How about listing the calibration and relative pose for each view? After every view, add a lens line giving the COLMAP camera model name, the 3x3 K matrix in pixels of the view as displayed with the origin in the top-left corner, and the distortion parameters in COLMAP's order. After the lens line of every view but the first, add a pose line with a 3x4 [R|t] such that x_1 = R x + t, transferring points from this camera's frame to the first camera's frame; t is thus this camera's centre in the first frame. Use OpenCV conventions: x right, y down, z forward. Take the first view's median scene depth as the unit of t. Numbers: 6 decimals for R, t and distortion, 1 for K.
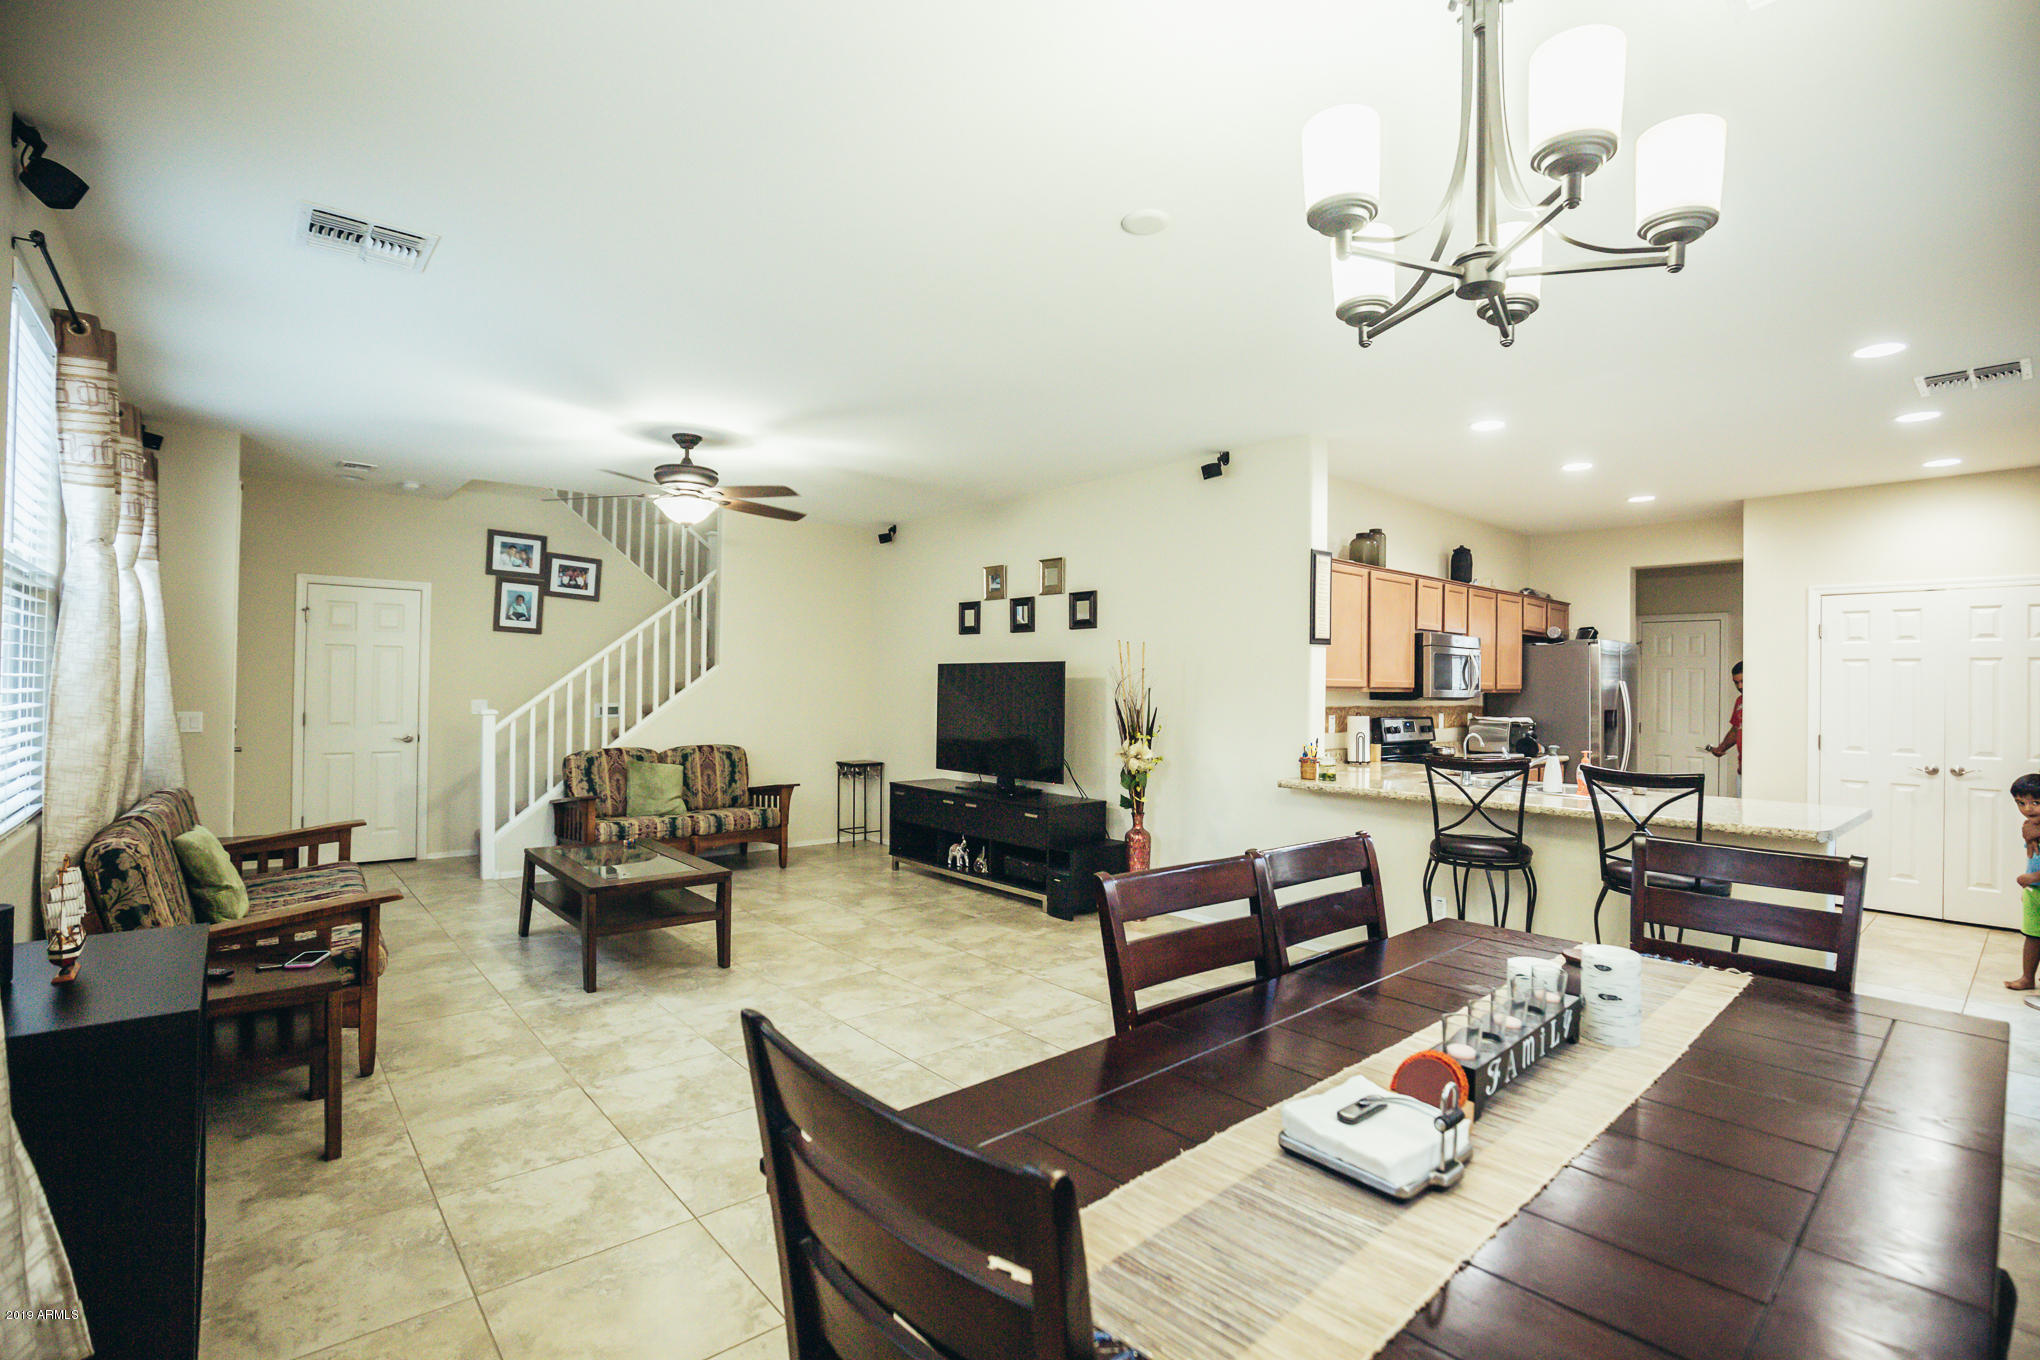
lens RADIAL K [[944.2, 0, 1018.9], [0, 944.2, 673.3], [0, 0, 1]] dist [-0.026600, 0.000511]
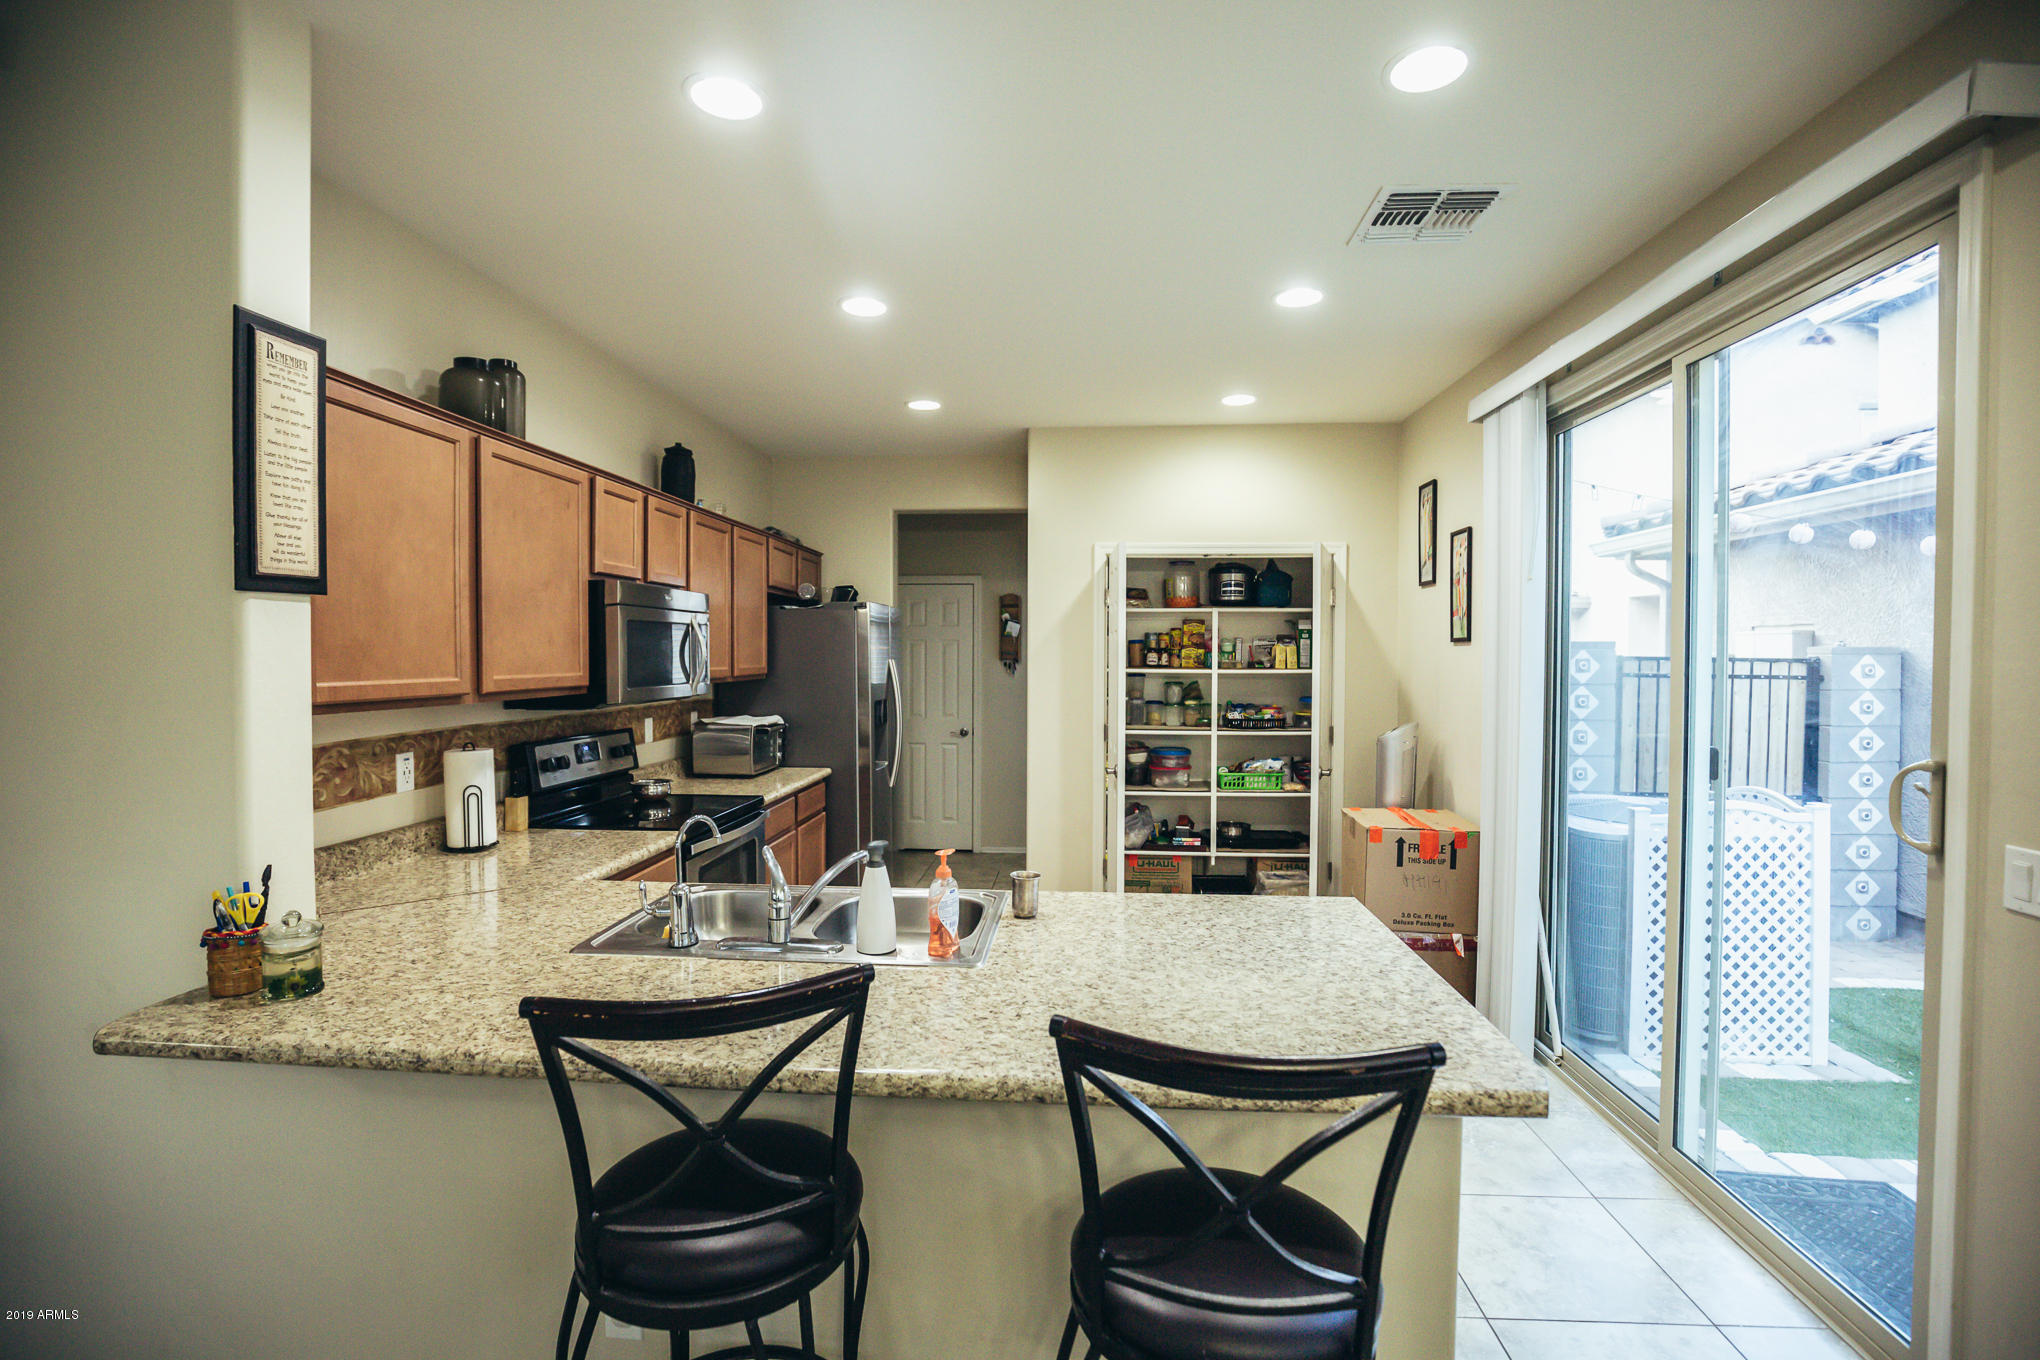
lens RADIAL K [[944.2, 0, 1018.9], [0, 944.2, 673.3], [0, 0, 1]] dist [-0.026600, 0.000511]
pose [[0.711325, -0.025632, 0.702396, 0.217829], [-0.002778, 0.999224, 0.039278, -0.012157], [-0.702858, -0.029890, 0.710702, 0.449790]]
